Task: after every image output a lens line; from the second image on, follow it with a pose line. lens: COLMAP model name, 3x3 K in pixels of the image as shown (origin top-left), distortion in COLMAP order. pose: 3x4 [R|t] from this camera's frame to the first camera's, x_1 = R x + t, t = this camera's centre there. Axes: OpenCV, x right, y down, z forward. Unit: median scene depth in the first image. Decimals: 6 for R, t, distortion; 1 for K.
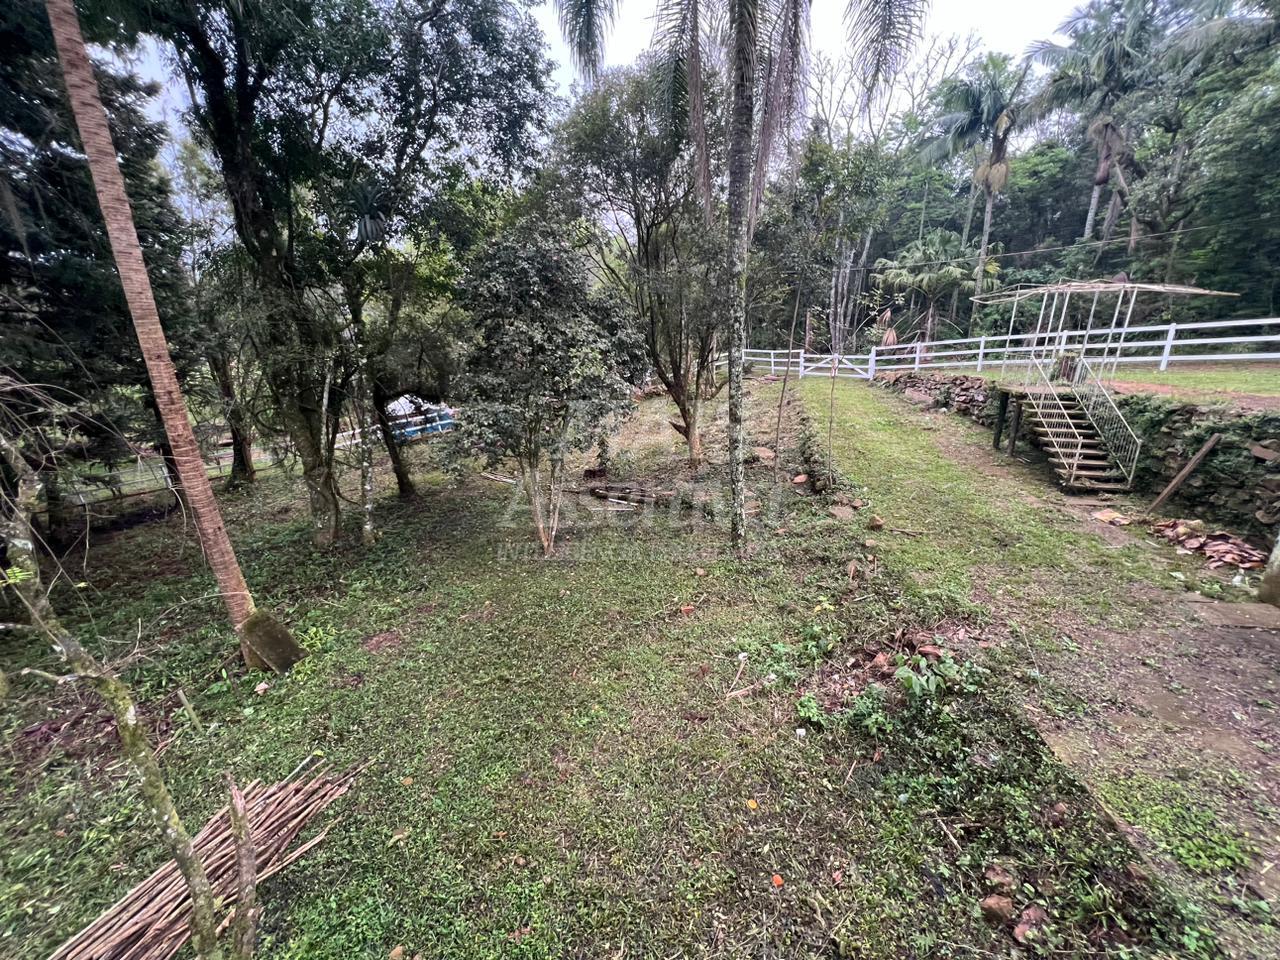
lens RADIAL K [[510.0, 0, 638.4], [0, 510.0, 478.4], [0, 0, 1]] dist [-0.000465, 0.000087]
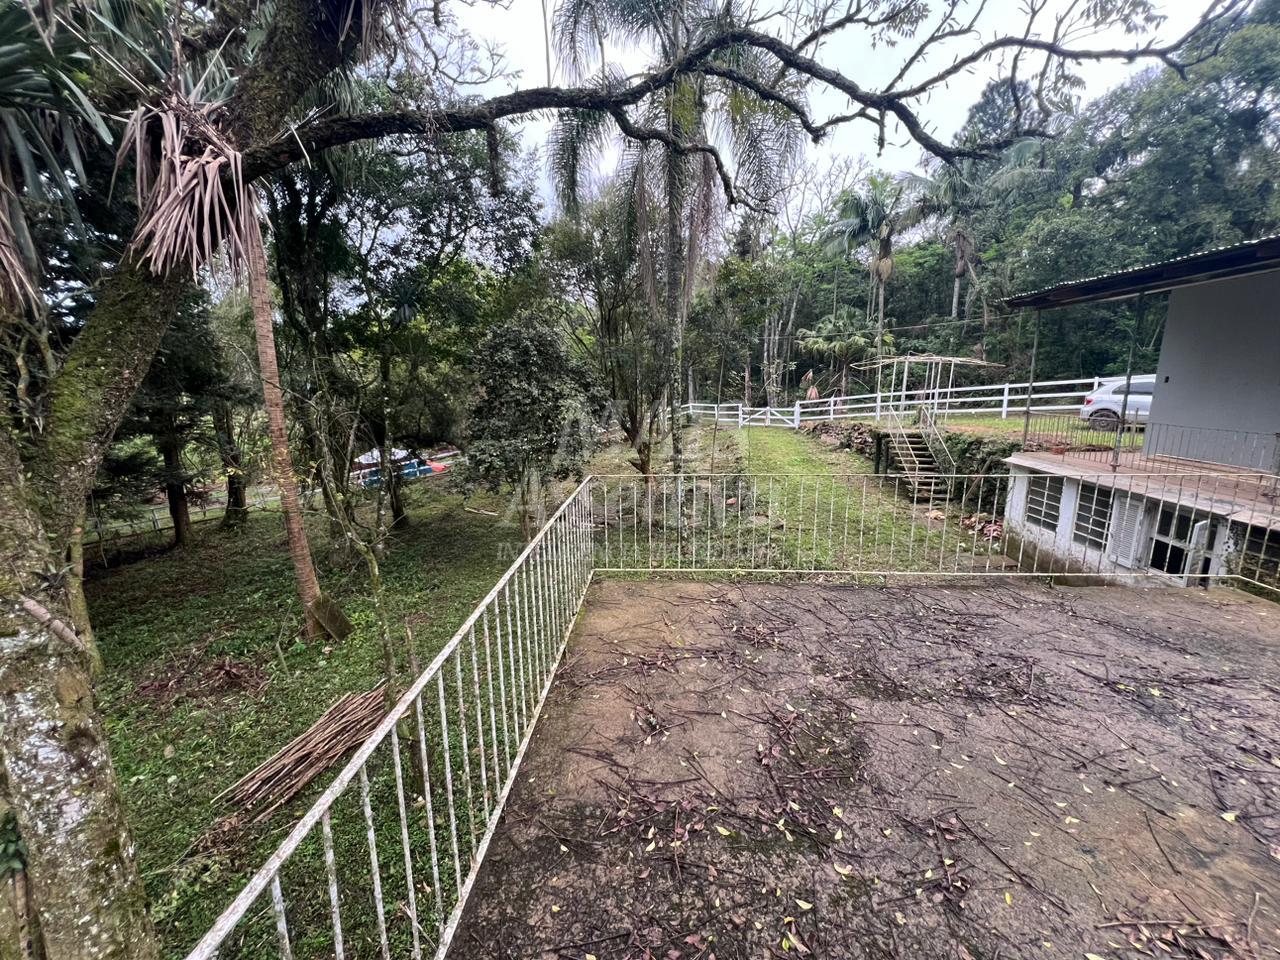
lens RADIAL K [[510.0, 0, 638.4], [0, 510.0, 478.4], [0, 0, 1]] dist [-0.000465, 0.000087]
pose [[0.996339, -0.011594, 0.084701, -0.022692], [0.020300, 0.994509, -0.102659, 0.068563], [-0.083046, 0.104002, 0.991104, -0.245877]]
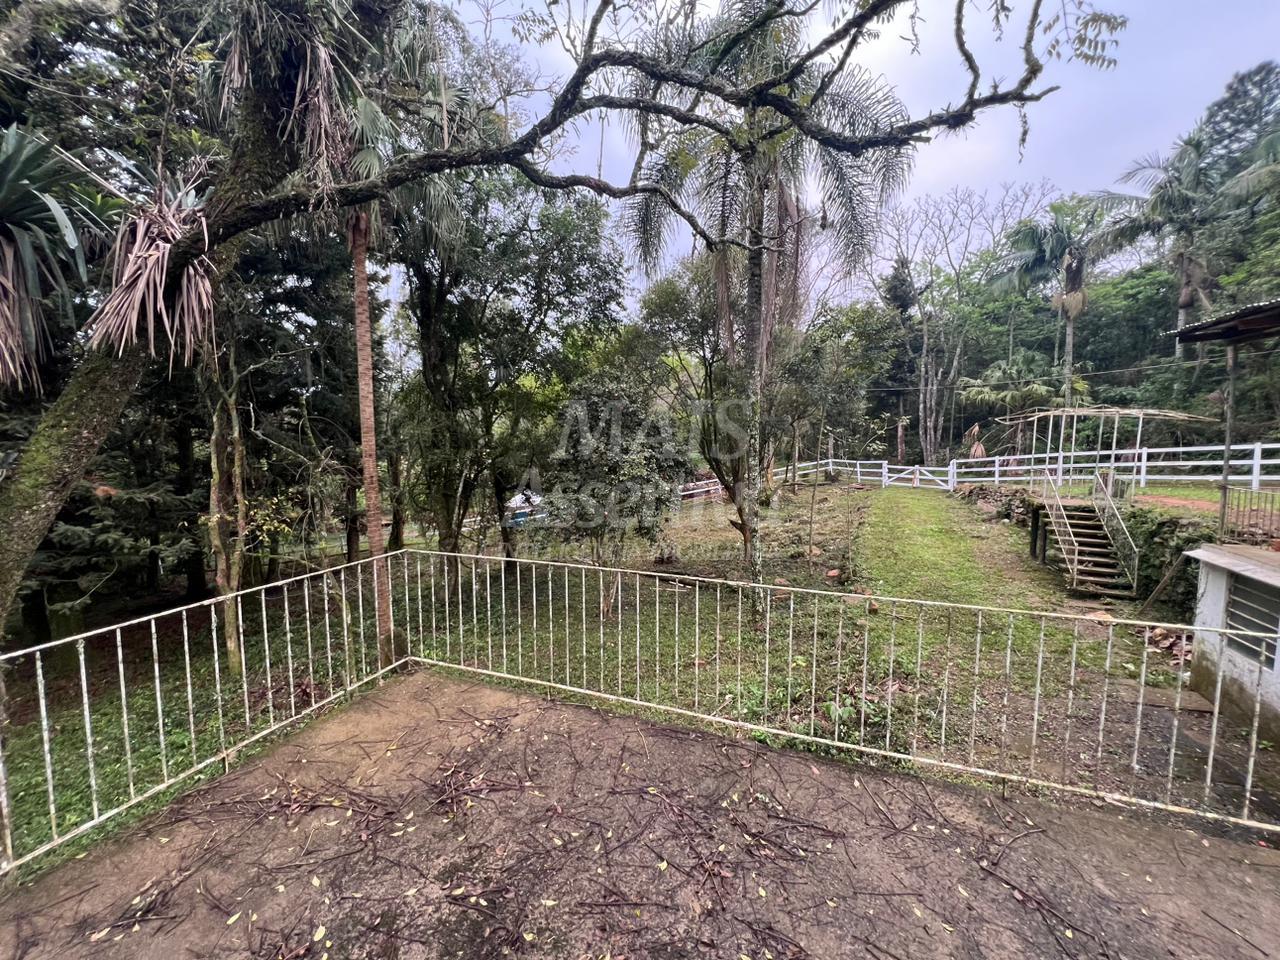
lens RADIAL K [[510.0, 0, 638.4], [0, 510.0, 478.4], [0, 0, 1]] dist [-0.000465, 0.000087]
pose [[0.975533, 0.030205, -0.217768, 0.132009], [-0.073574, 0.978258, -0.193902, 0.044694], [0.207176, 0.205180, 0.956545, -0.190331]]
